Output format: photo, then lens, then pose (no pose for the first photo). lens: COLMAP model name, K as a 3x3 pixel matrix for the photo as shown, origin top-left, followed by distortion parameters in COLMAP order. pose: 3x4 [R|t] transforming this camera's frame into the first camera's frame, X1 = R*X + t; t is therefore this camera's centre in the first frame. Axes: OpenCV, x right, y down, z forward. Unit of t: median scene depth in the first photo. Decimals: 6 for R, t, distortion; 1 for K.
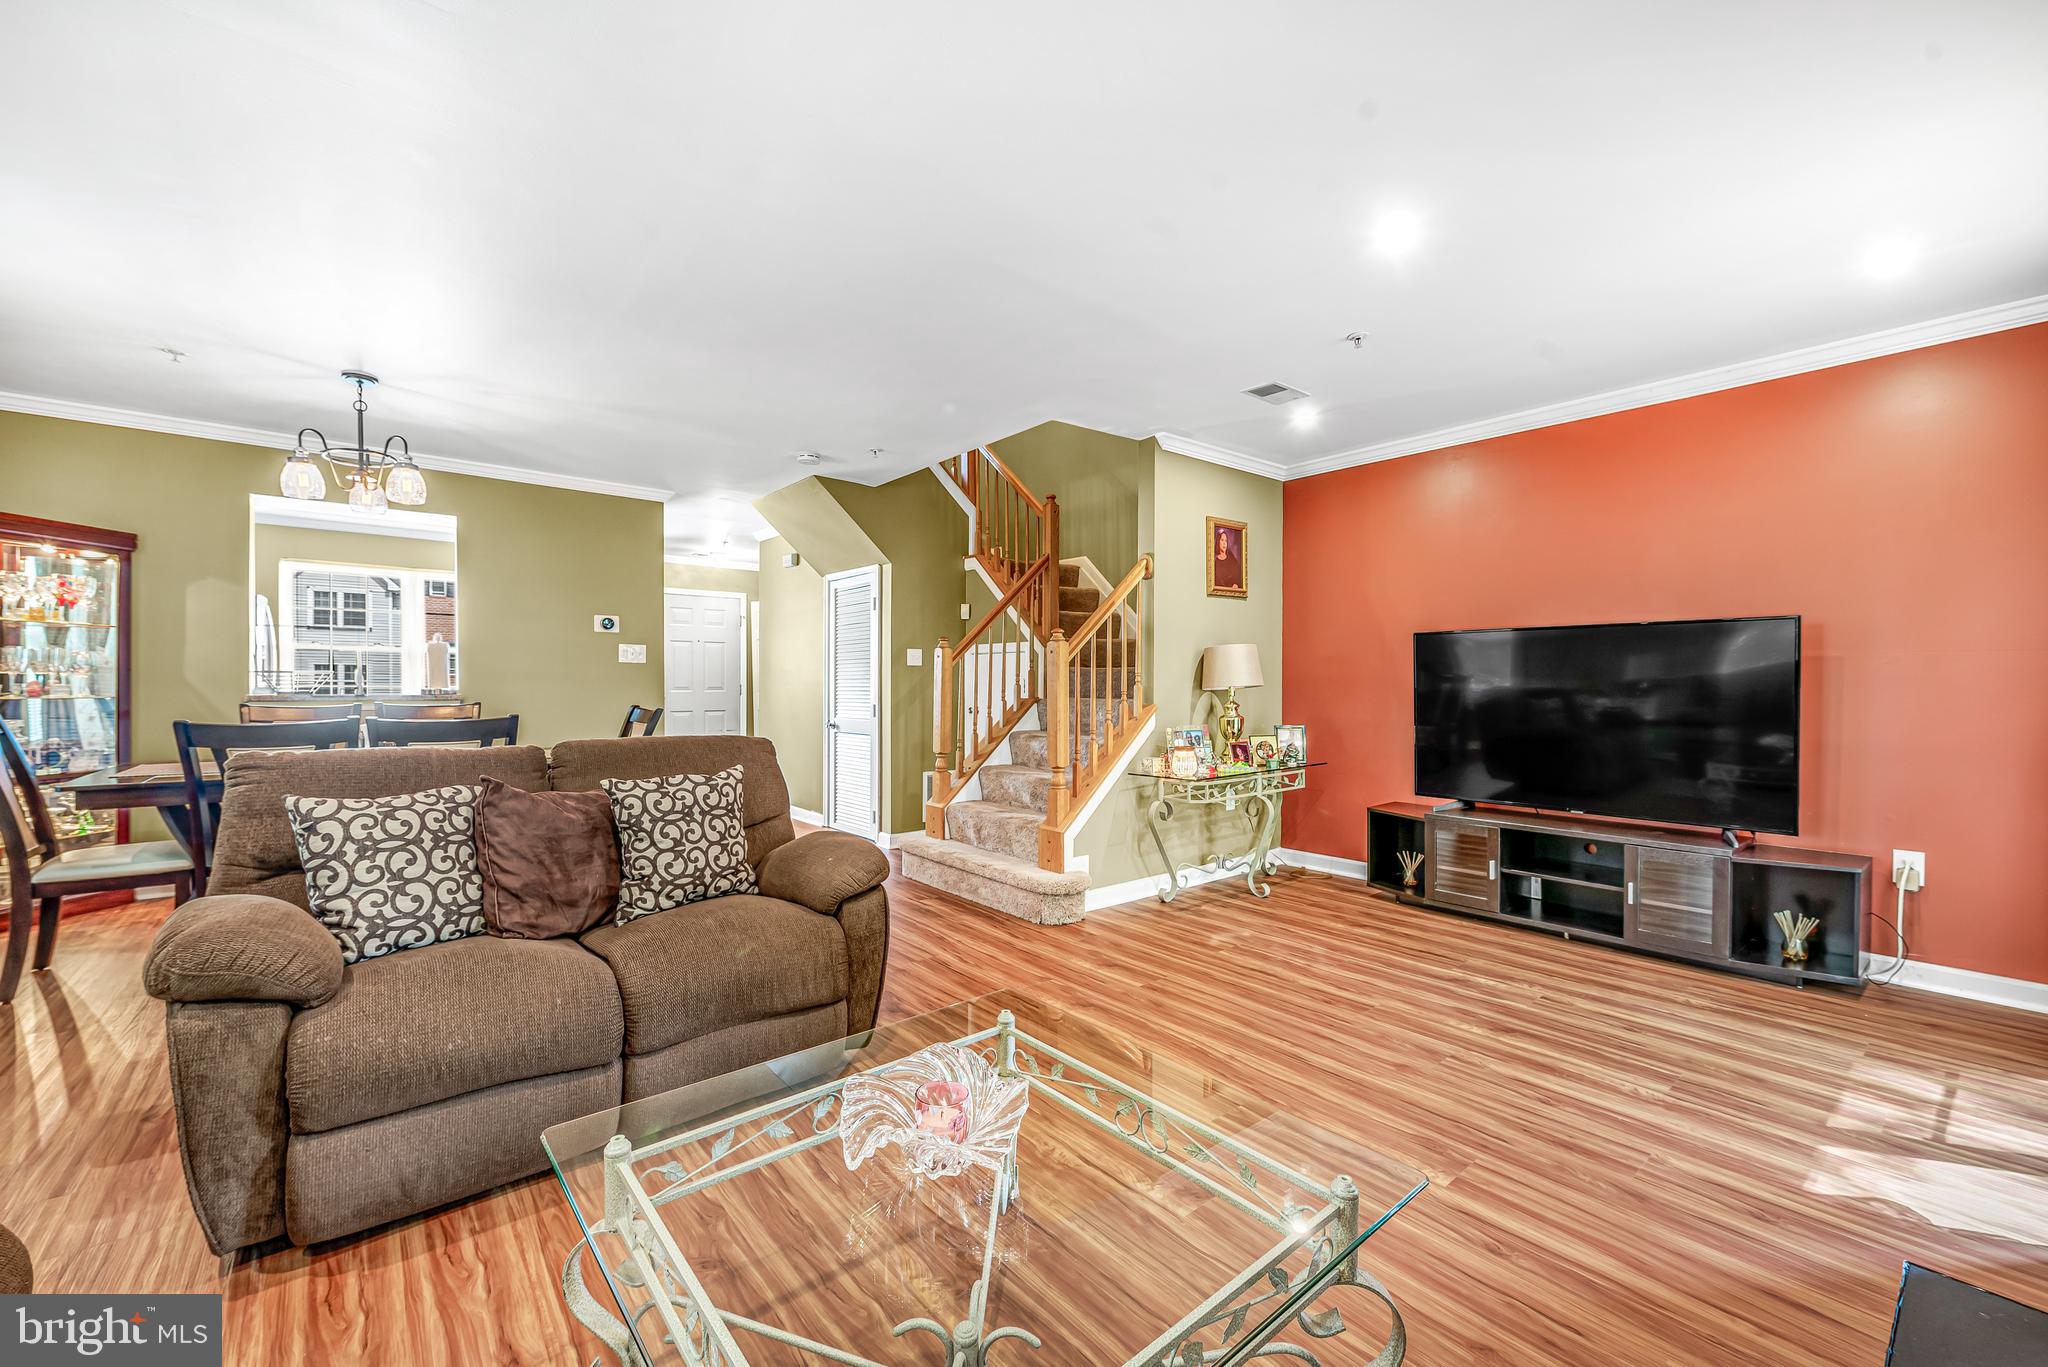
lens RADIAL K [[819.6, 0, 1006.3], [0, 819.6, 693.6], [0, 0, 1]] dist [-0.003179, -0.001198]
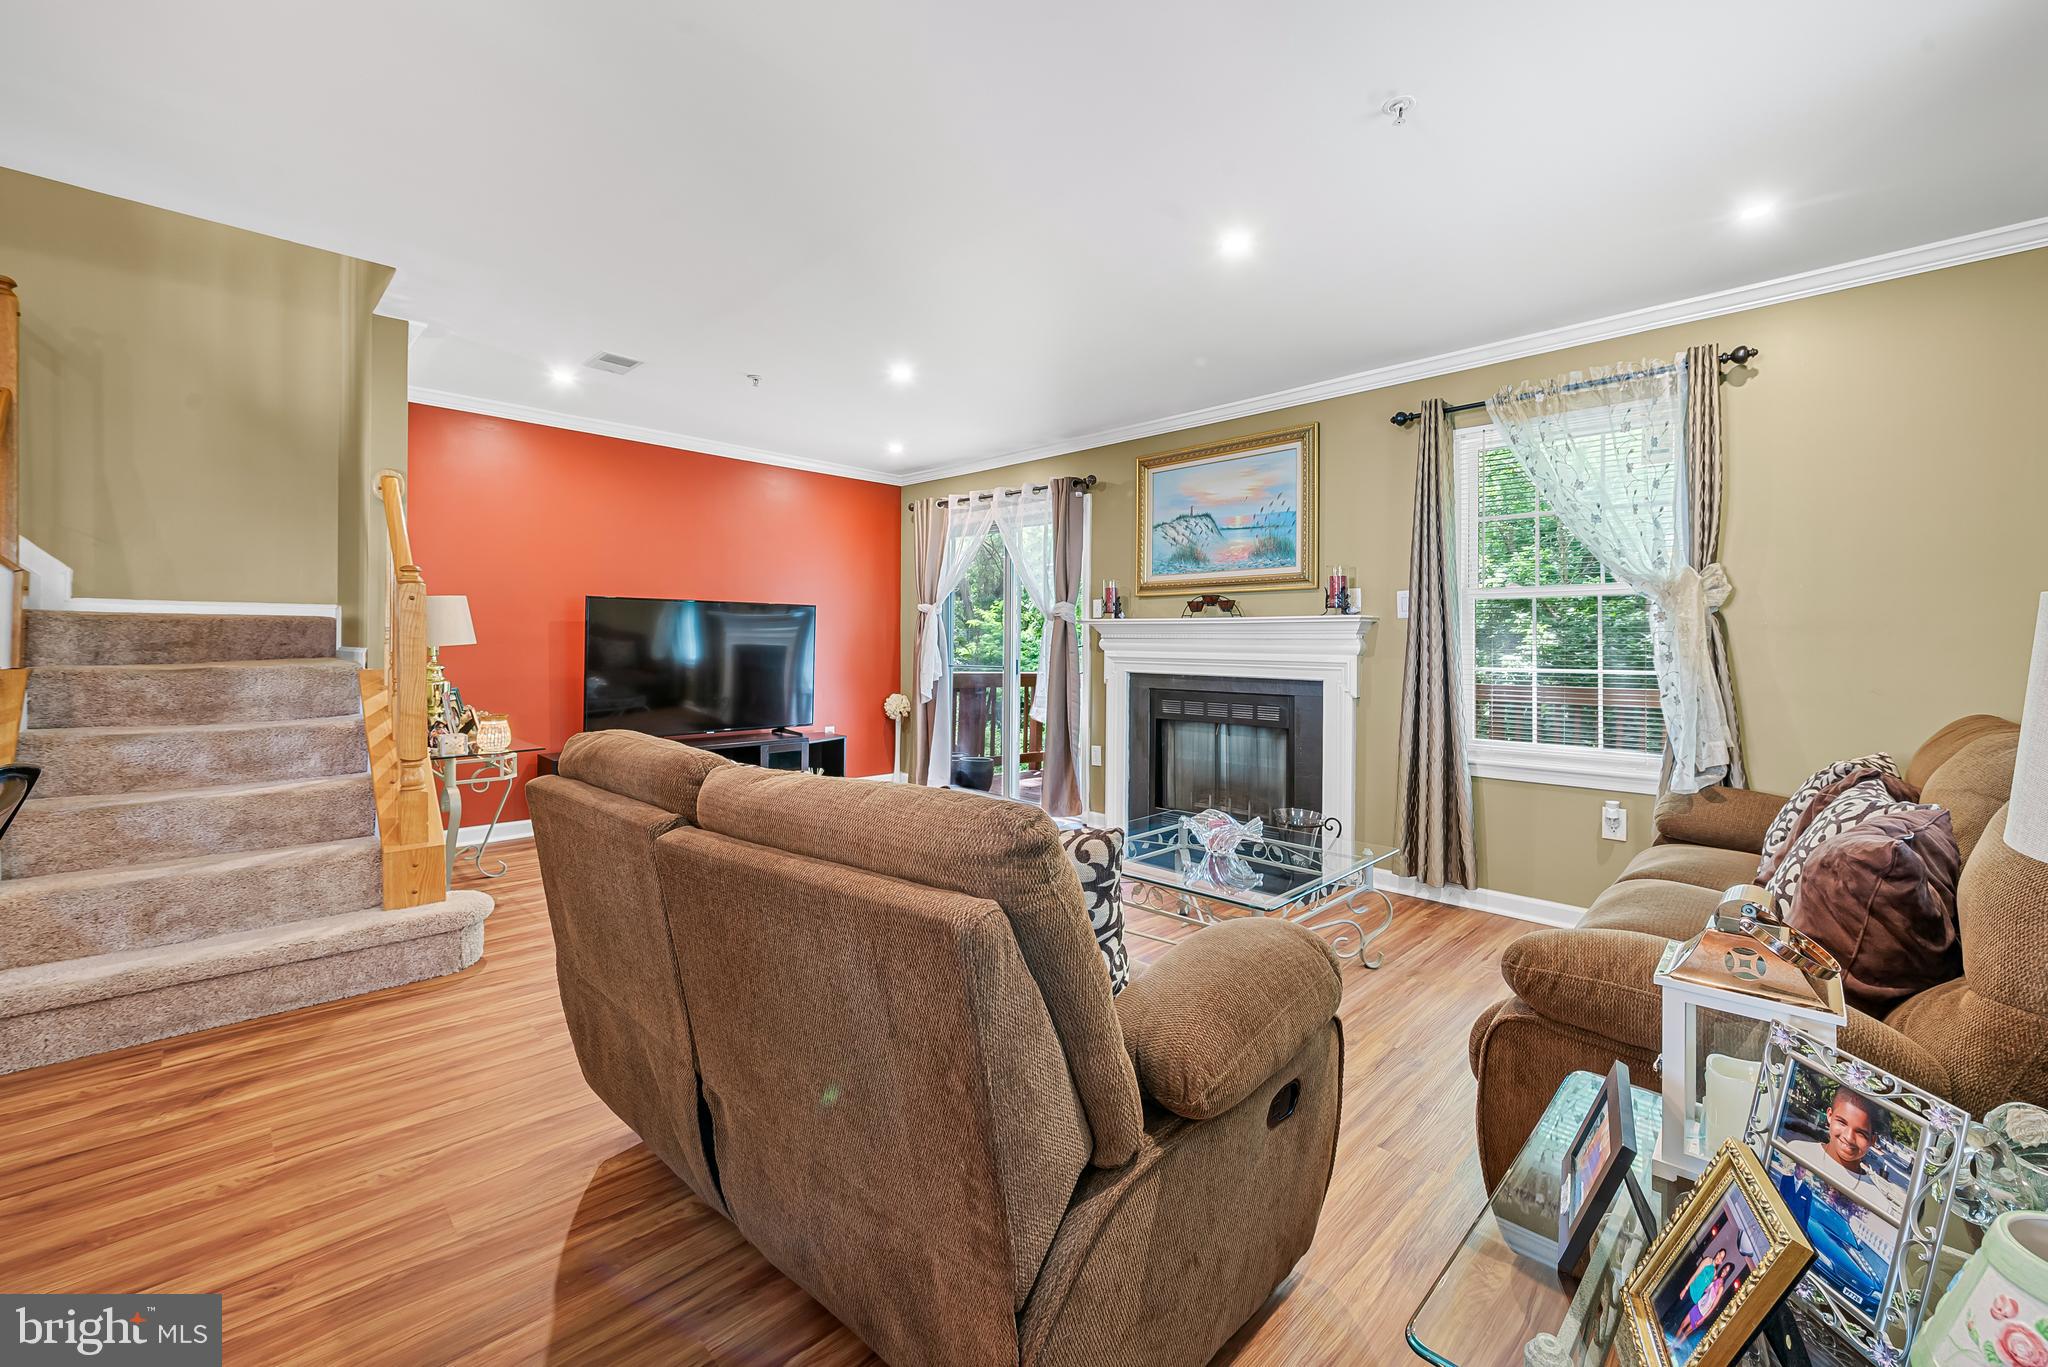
lens RADIAL K [[819.6, 0, 1038.8], [0, 819.6, 640.8], [0, 0, 1]] dist [-0.003179, -0.001198]
pose [[-0.116547, -0.002052, 0.993183, -0.794410], [0.003819, 0.999990, 0.002514, -0.014718], [-0.993178, 0.004086, -0.116537, 0.605087]]
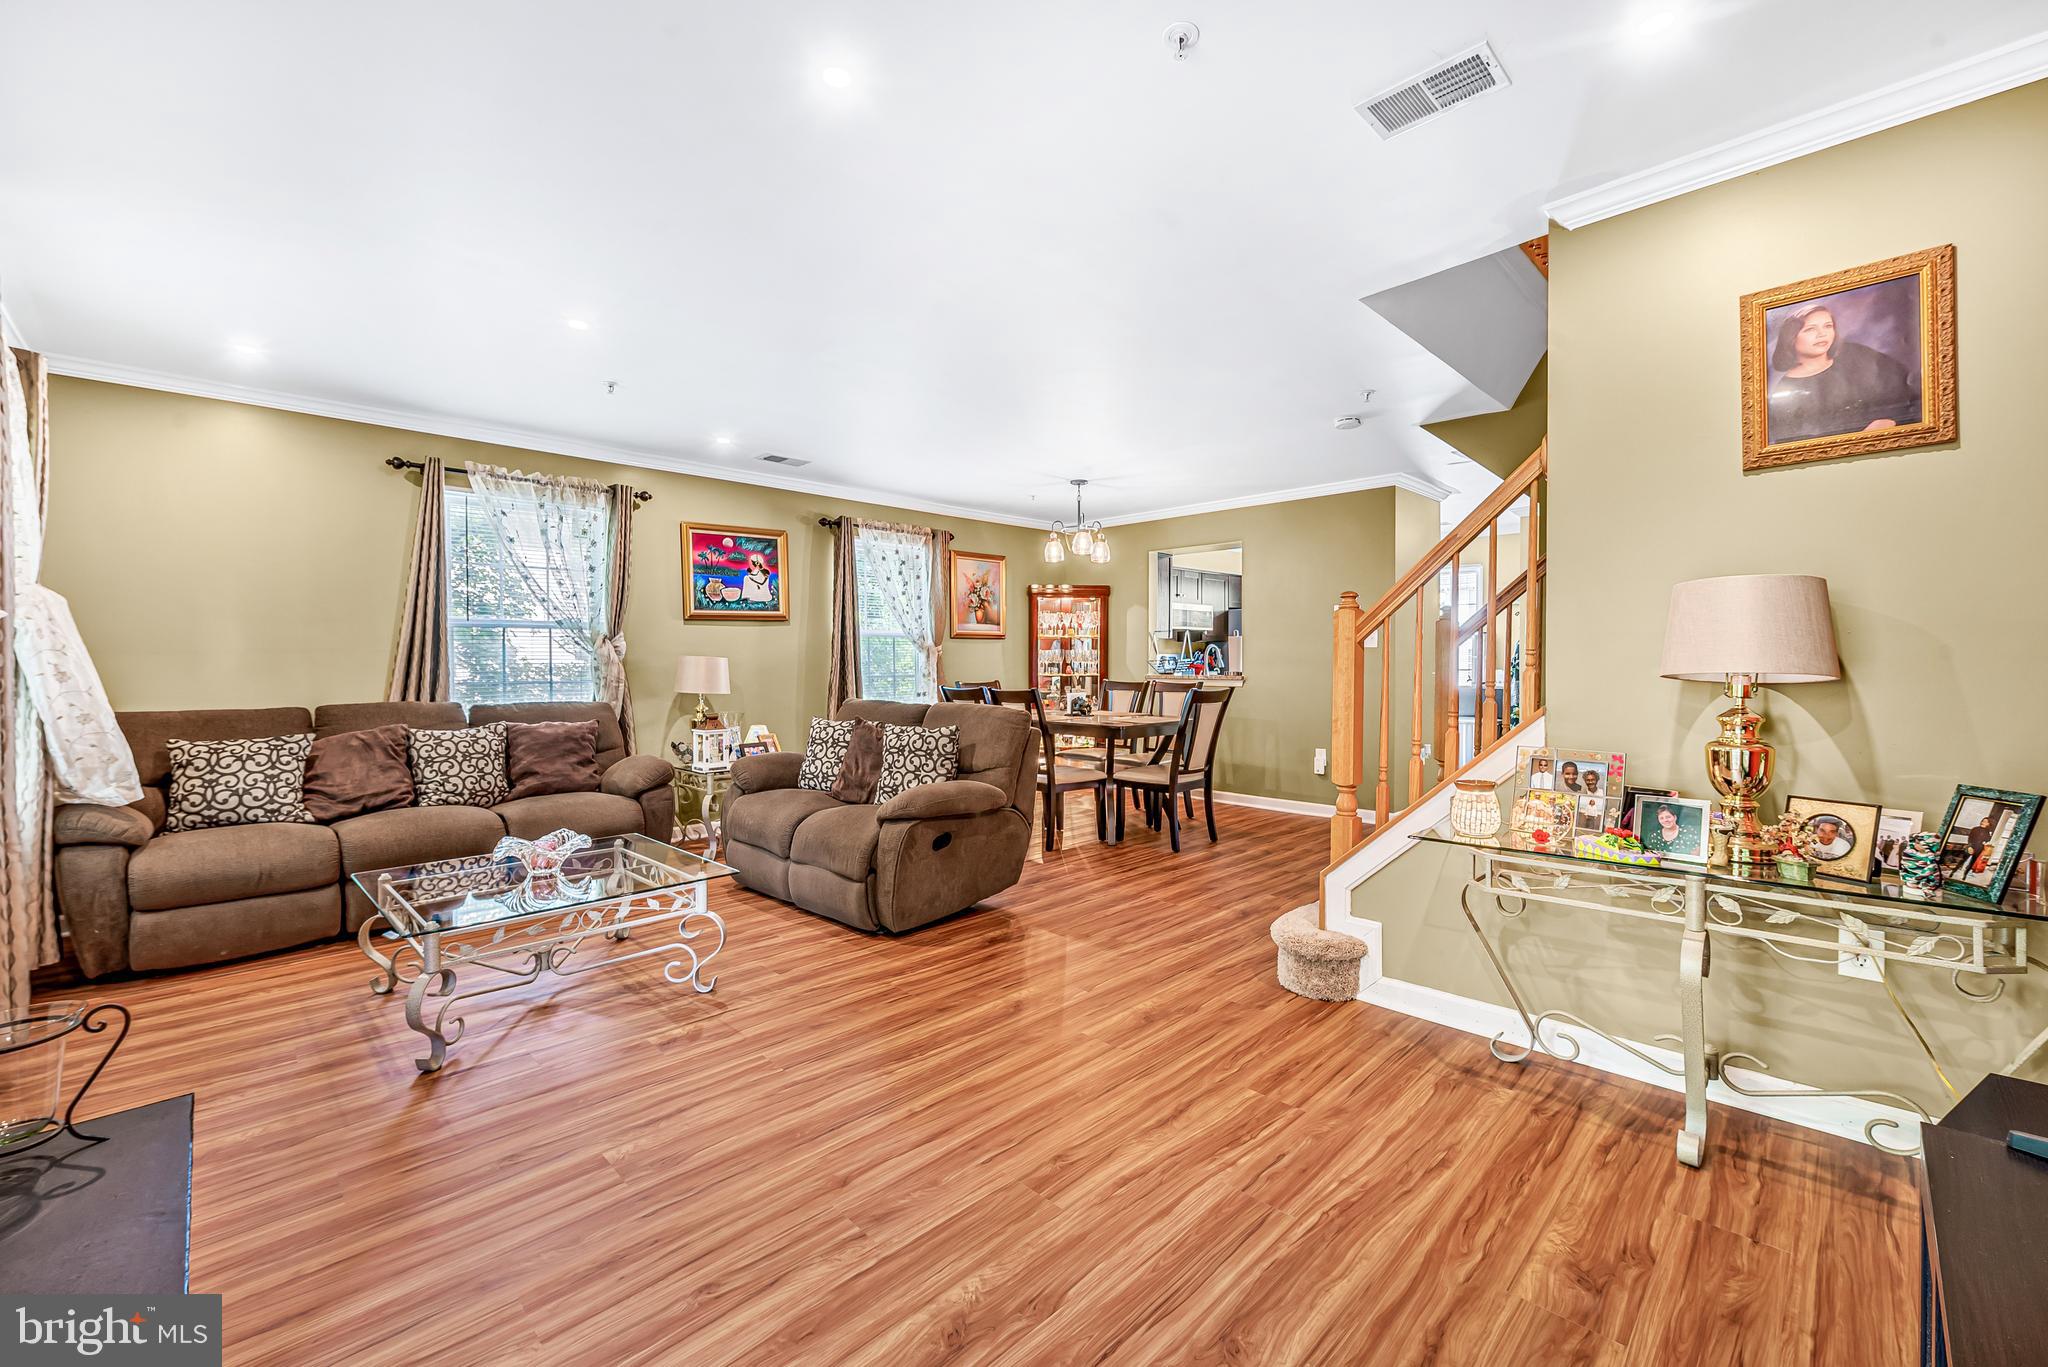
lens RADIAL K [[819.6, 0, 1055.5], [0, 819.6, 683.2], [0, 0, 1]] dist [-0.003179, -0.001198]
pose [[0.127064, 0.019660, -0.991700, 0.830072], [-0.009289, 0.999783, 0.018630, -0.011515], [0.991851, 0.006844, 0.127220, 0.731814]]
